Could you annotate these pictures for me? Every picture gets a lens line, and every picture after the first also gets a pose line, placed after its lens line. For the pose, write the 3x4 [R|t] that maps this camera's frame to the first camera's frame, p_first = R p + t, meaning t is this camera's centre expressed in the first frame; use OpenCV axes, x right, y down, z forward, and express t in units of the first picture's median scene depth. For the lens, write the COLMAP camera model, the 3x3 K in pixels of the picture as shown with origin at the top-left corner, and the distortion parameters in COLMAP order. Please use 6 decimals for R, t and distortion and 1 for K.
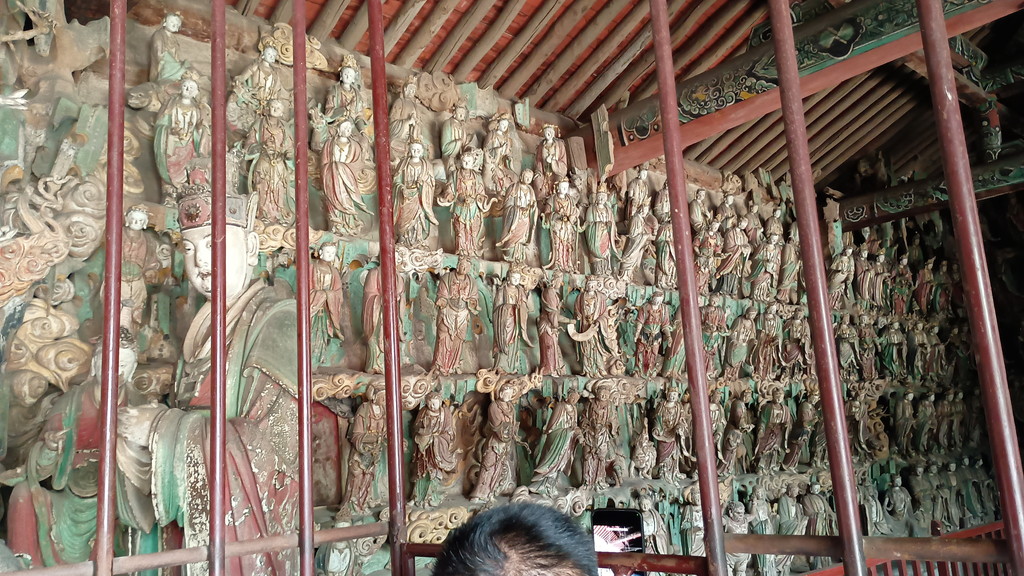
lens RADIAL K [[833.7, 0, 486.8], [0, 833.7, 305.4], [0, 0, 1]] dist [0.065491, -0.087572]
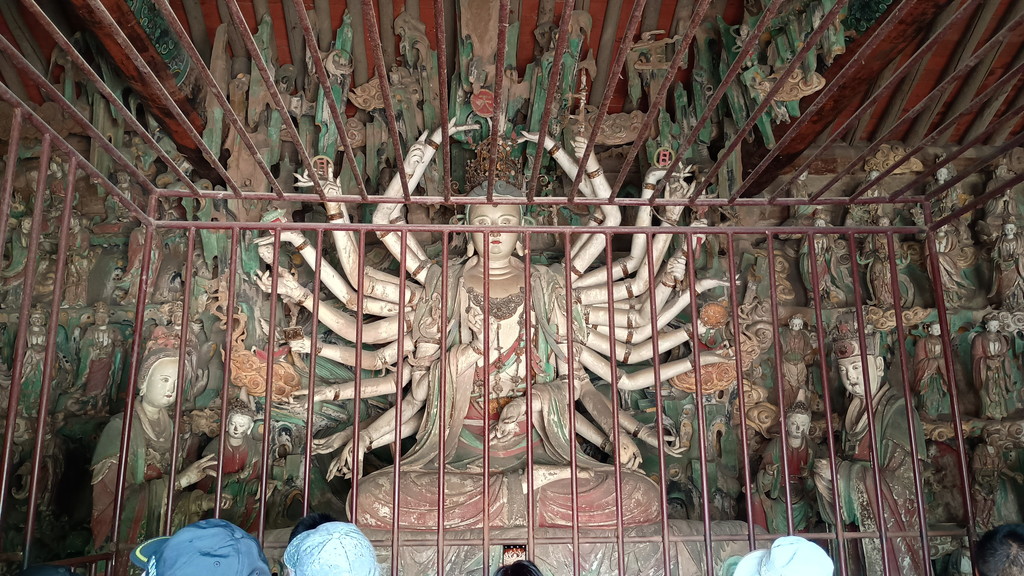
lens RADIAL K [[849.9, 0, 509.0], [0, 849.9, 281.0], [0, 0, 1]] dist [0.067711, -0.093622]
pose [[0.778988, -0.095456, -0.619730, 0.138303], [0.076422, 0.995430, -0.057263, -0.116652], [0.622364, -0.002754, 0.782723, -0.500229]]
